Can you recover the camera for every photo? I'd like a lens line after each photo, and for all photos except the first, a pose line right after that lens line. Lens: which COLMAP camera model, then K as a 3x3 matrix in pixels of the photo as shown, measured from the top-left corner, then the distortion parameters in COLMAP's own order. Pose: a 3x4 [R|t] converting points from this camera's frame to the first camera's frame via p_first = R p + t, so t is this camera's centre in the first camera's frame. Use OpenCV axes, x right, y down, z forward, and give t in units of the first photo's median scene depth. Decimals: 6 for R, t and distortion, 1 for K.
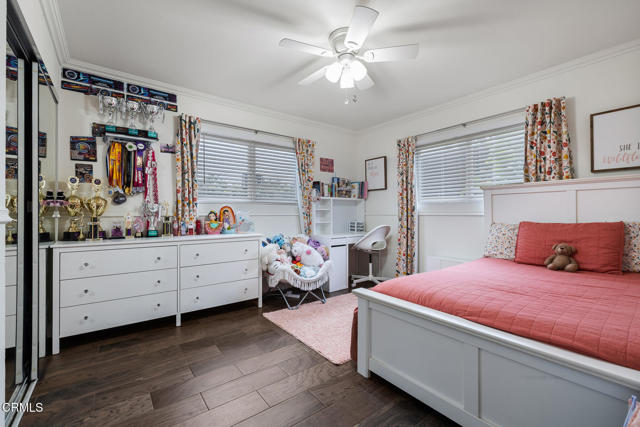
lens RADIAL K [[272.5, 0, 318.3], [0, 272.5, 210.5], [0, 0, 1]] dist [-0.001849, 0.000847]
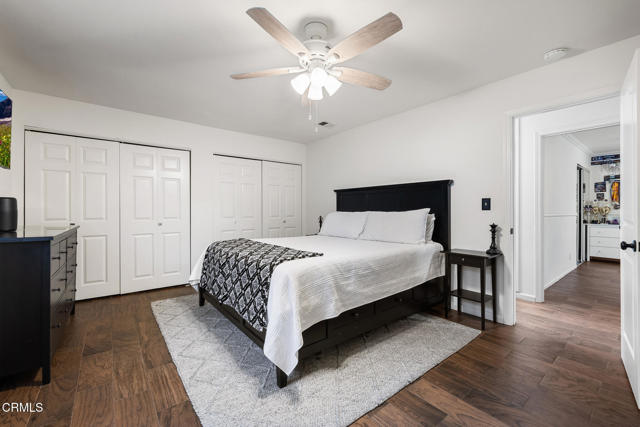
lens RADIAL K [[272.5, 0, 324.5], [0, 272.5, 211.3], [0, 0, 1]] dist [-0.001849, 0.000847]
pose [[0.012648, -0.000265, -0.999920, 1.595883], [0.001083, 0.999999, -0.000252, -0.009462], [0.999919, -0.001080, 0.012649, -1.551926]]
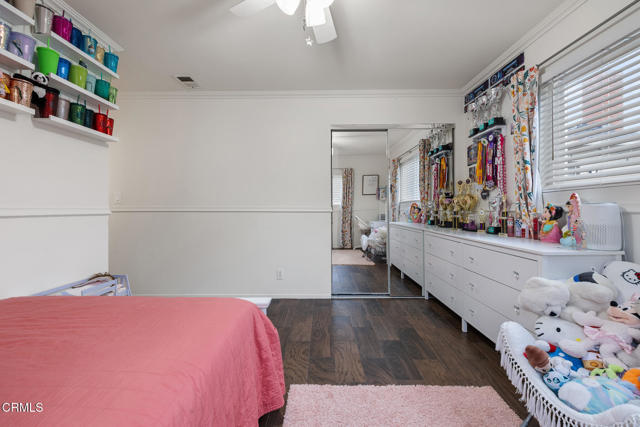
lens RADIAL K [[272.5, 0, 313.2], [0, 272.5, 211.0], [0, 0, 1]] dist [-0.001849, 0.000847]
pose [[-0.629679, 0.003280, -0.776849, 0.517772], [-0.001118, 0.999986, 0.005128, 0.018037], [0.776855, 0.004097, -0.629666, 1.214614]]
